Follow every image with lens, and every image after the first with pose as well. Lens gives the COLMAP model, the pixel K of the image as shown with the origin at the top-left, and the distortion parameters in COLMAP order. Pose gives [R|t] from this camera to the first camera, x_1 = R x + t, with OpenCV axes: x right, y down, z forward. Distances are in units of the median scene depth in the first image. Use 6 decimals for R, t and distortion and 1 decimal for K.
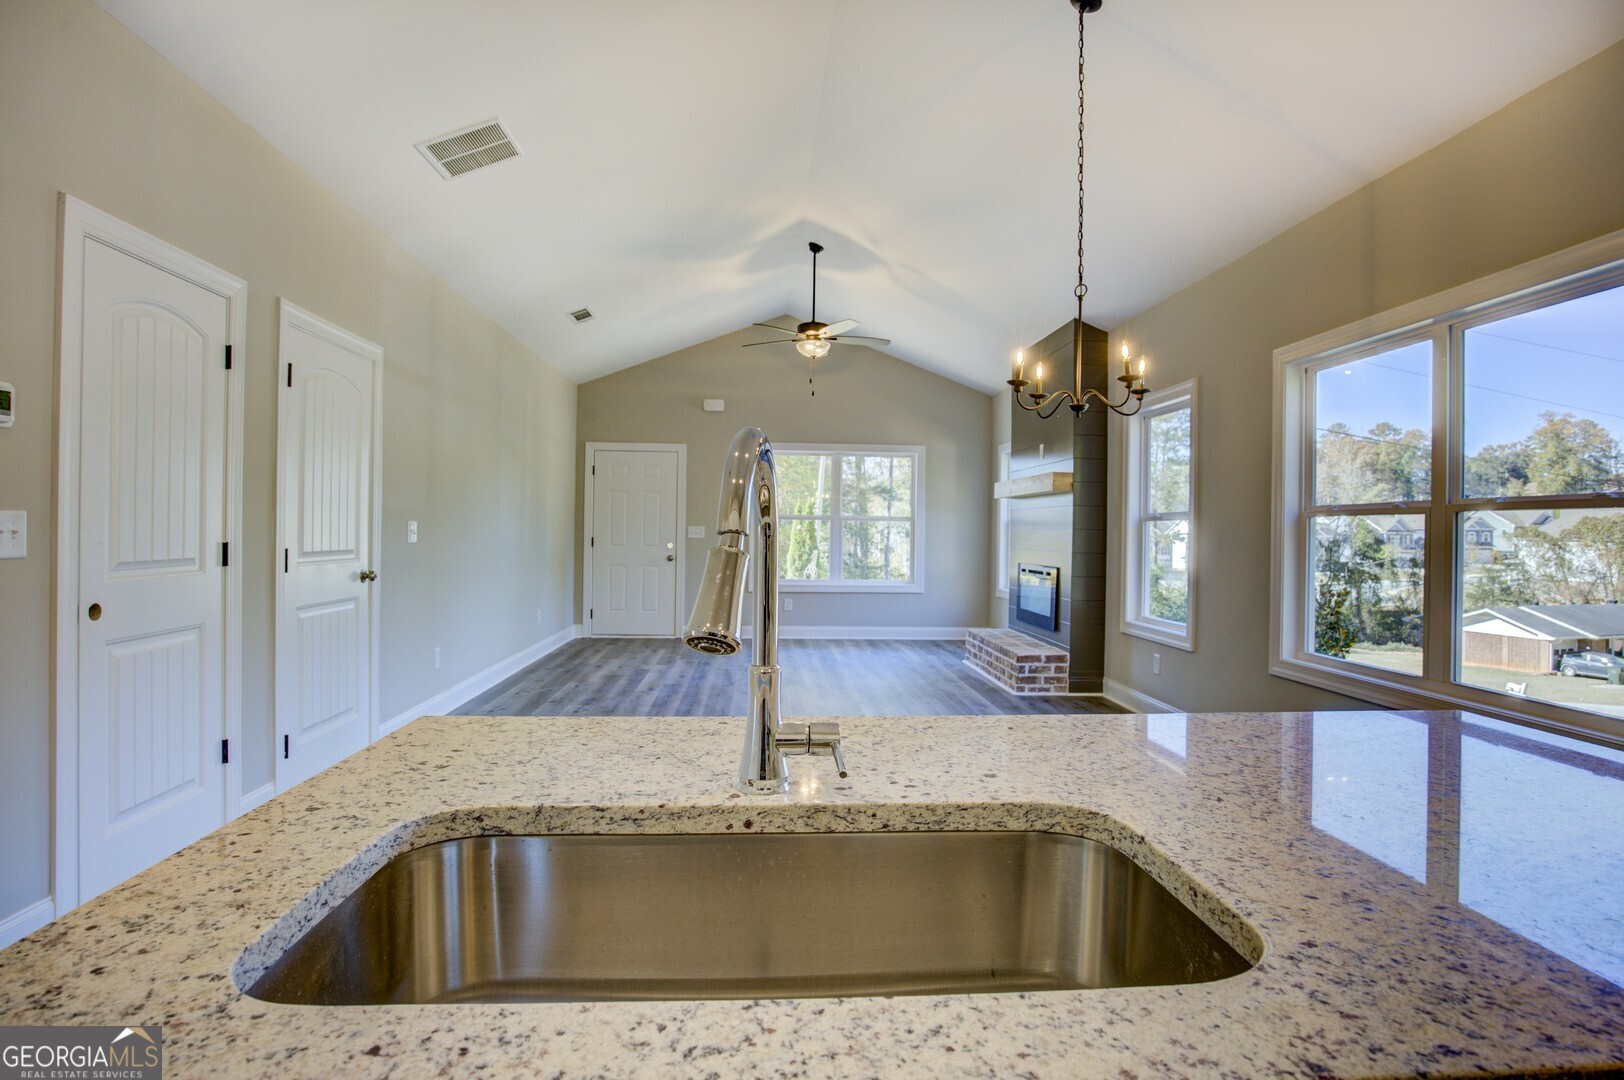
lens RADIAL K [[872.5, 0, 833.1], [0, 872.5, 523.6], [0, 0, 1]] dist [-0.046527, 0.013037]
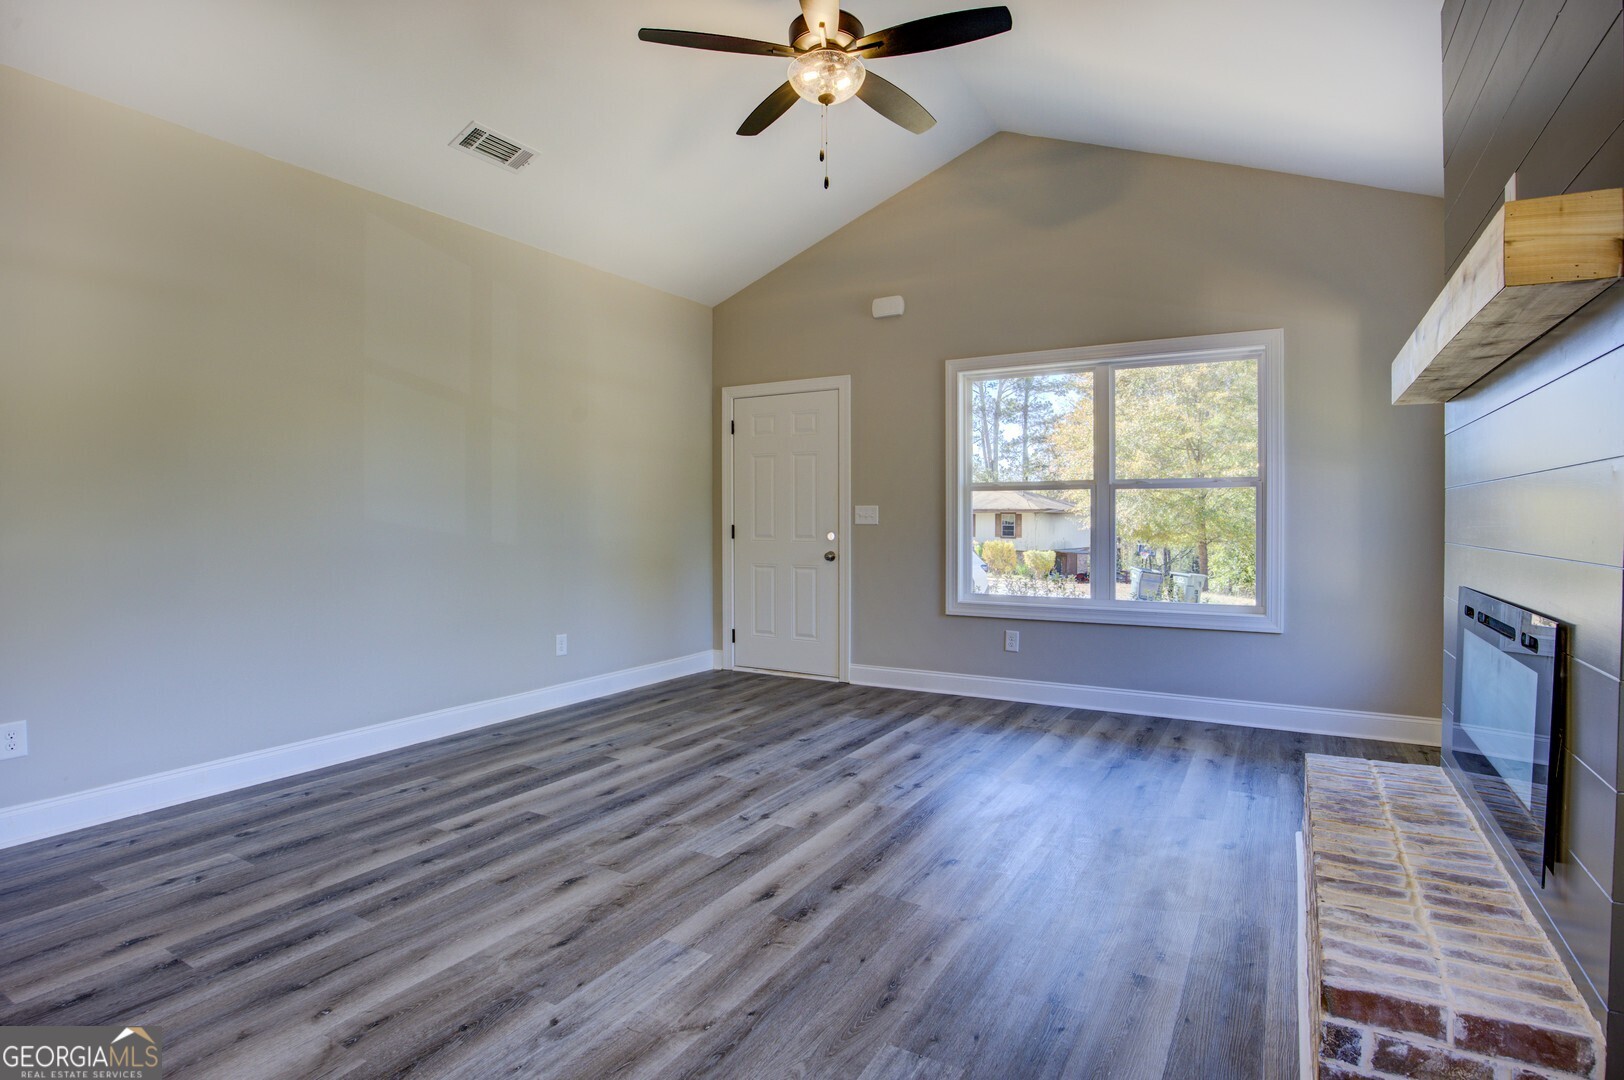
lens RADIAL K [[816.0, 0, 836.3], [0, 816.0, 521.0], [0, 0, 1]] dist [-0.061653, 0.017321]
pose [[0.828491, -0.013806, -0.559832, 0.172295], [0.018396, 0.999827, 0.002567, 0.014175], [0.559700, -0.012425, 0.828602, 0.569042]]
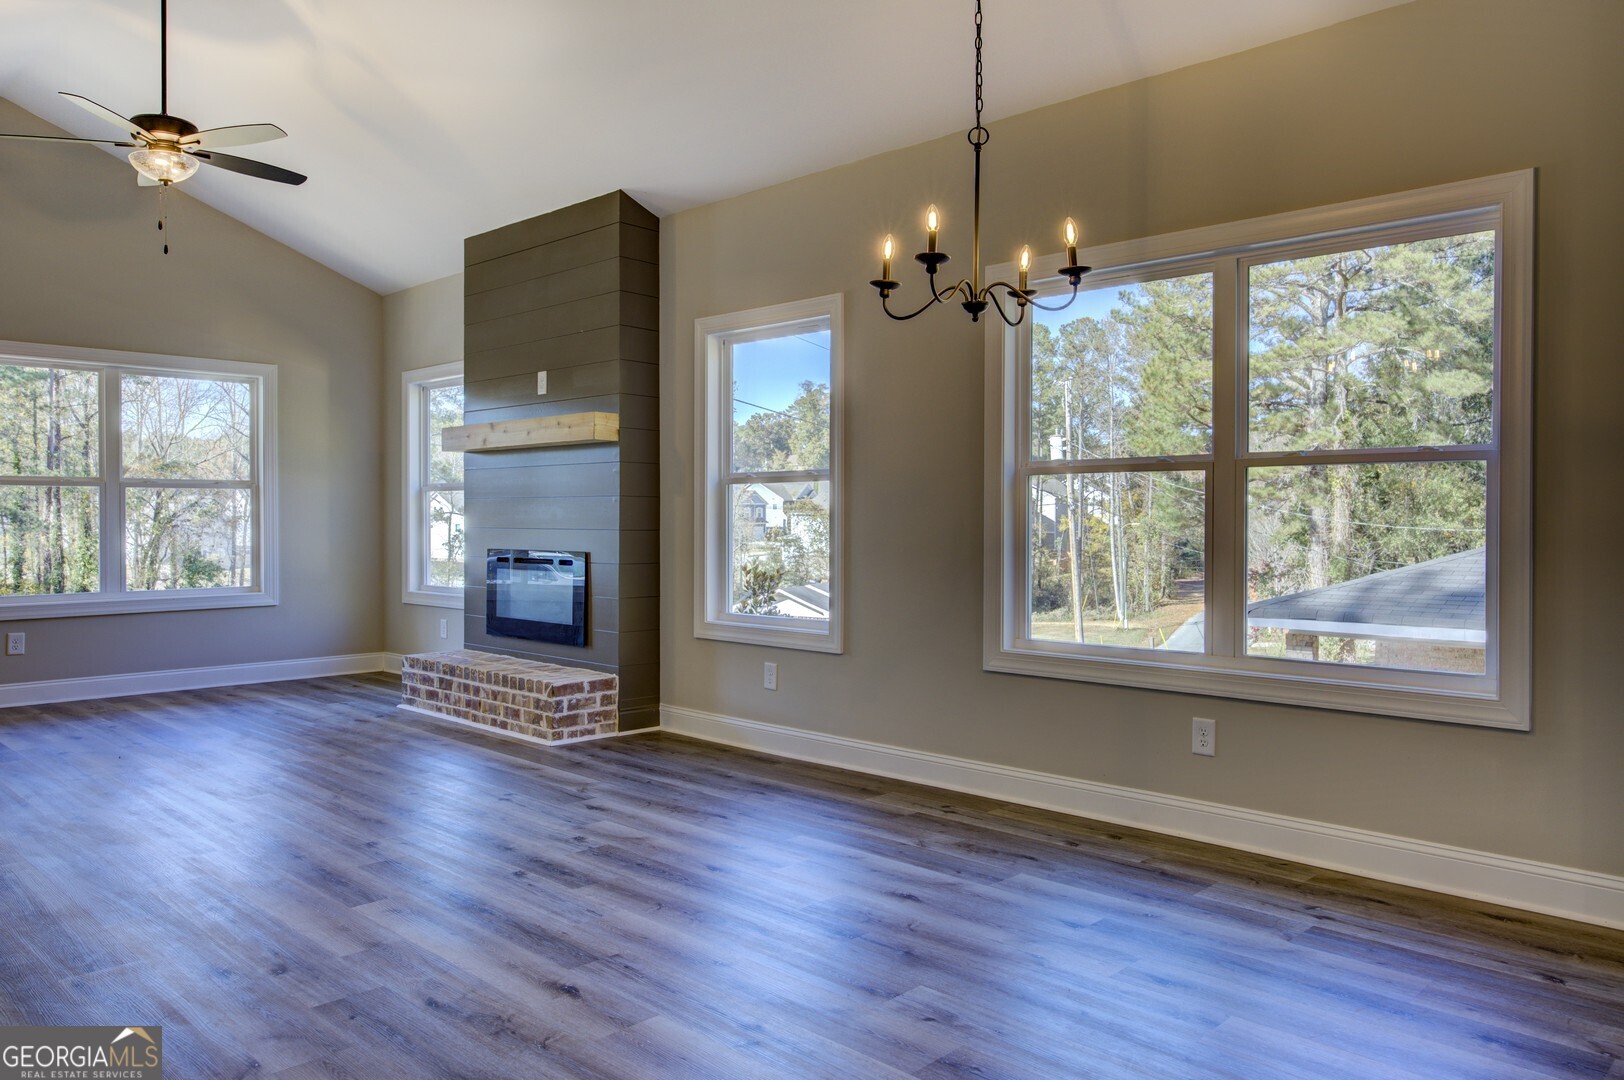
lens RADIAL K [[1136.8, 0, 819.1], [0, 1136.8, 535.9], [0, 0, 1]] dist [-0.026838, 0.021581]
pose [[0.747321, -0.025559, 0.663971, -0.161478], [0.004317, 0.999426, 0.033613, 0.006185], [-0.664449, -0.022254, 0.747002, 0.166274]]
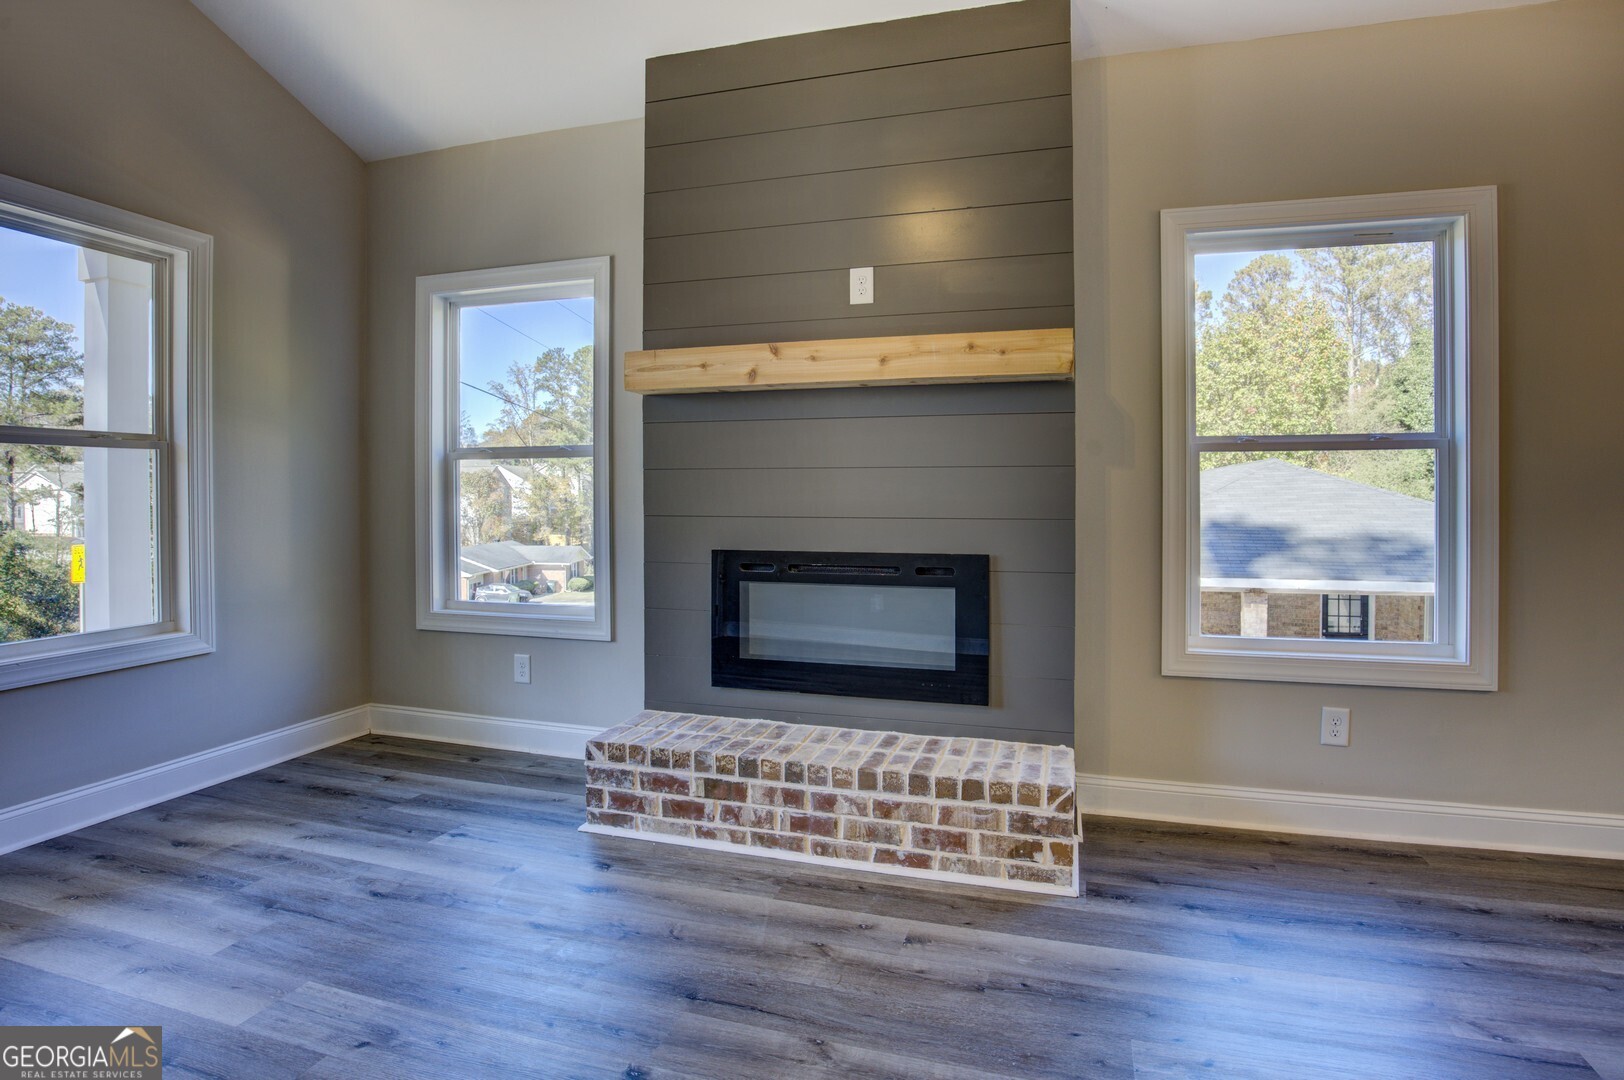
lens RADIAL K [[816.0, 0, 828.5], [0, 816.0, 503.5], [0, 0, 1]] dist [-0.061653, 0.017321]
pose [[0.359979, -0.025307, 0.932617, -0.120302], [-0.004191, 0.999578, 0.028742, 0.010473], [-0.932951, -0.014255, 0.359721, 0.748332]]
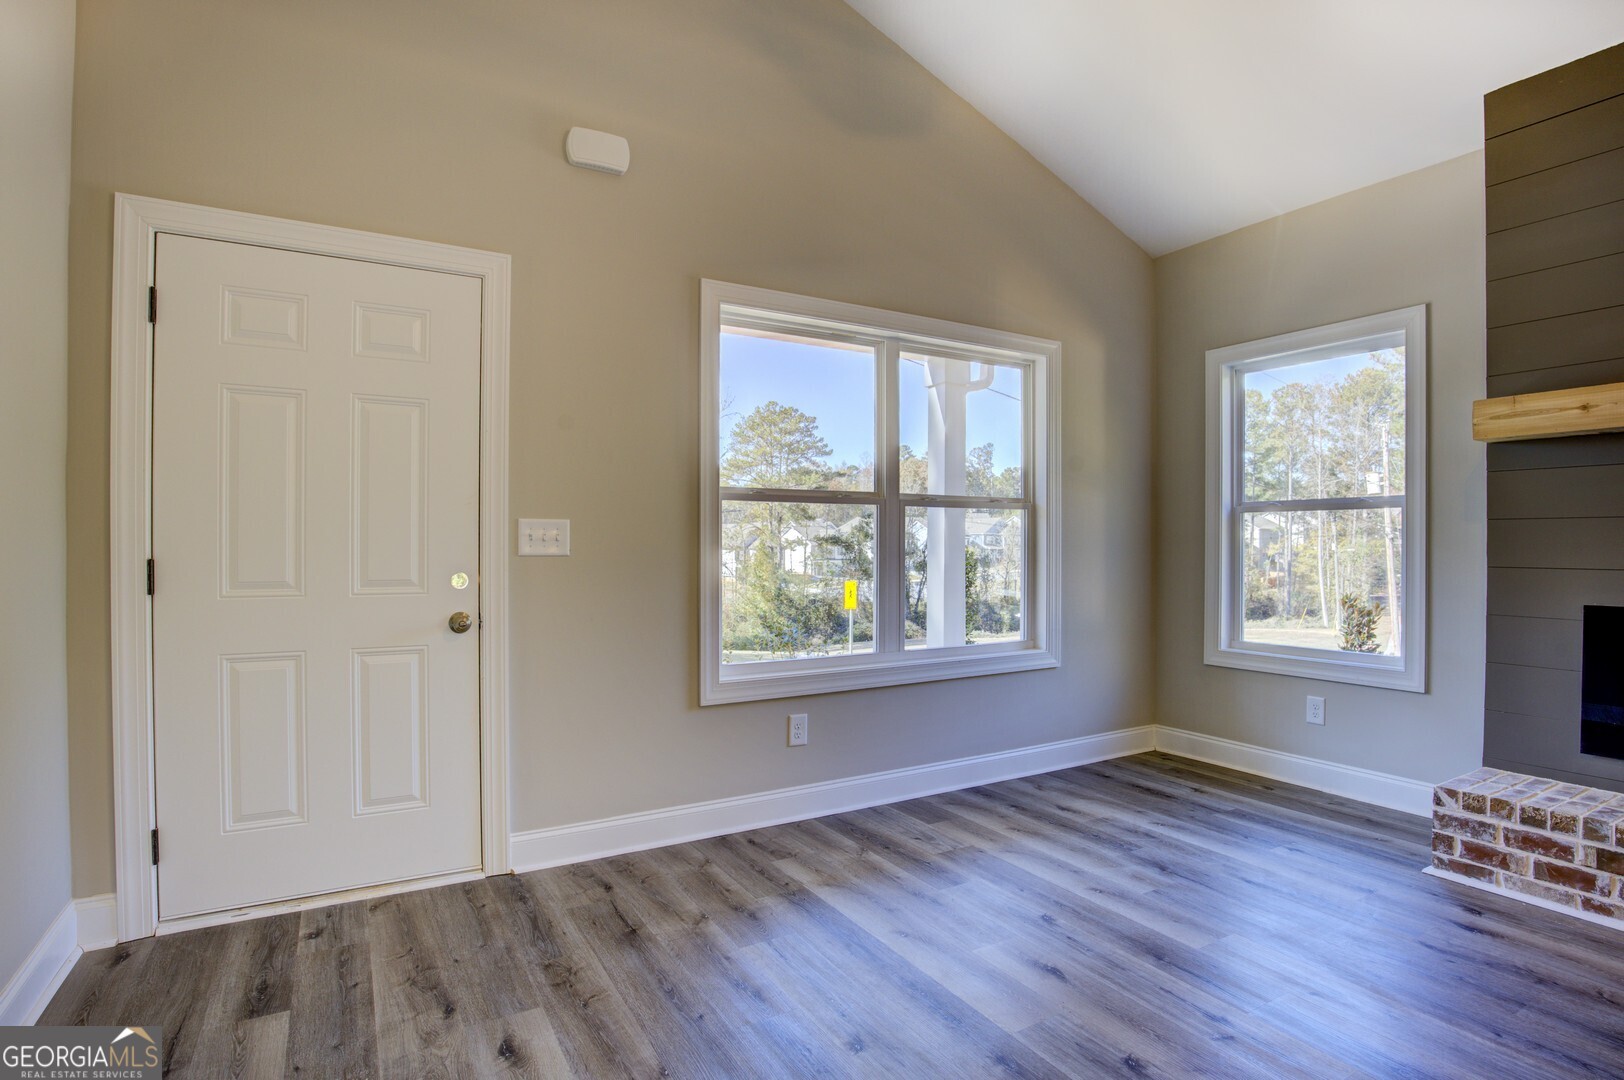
lens RADIAL K [[816.0, 0, 823.6], [0, 816.0, 546.7], [0, 0, 1]] dist [-0.061653, 0.017321]
pose [[0.897887, -0.014443, 0.439989, -0.221210], [0.006550, 0.999789, 0.019452, 0.009640], [-0.440178, -0.014584, 0.897792, 0.776571]]
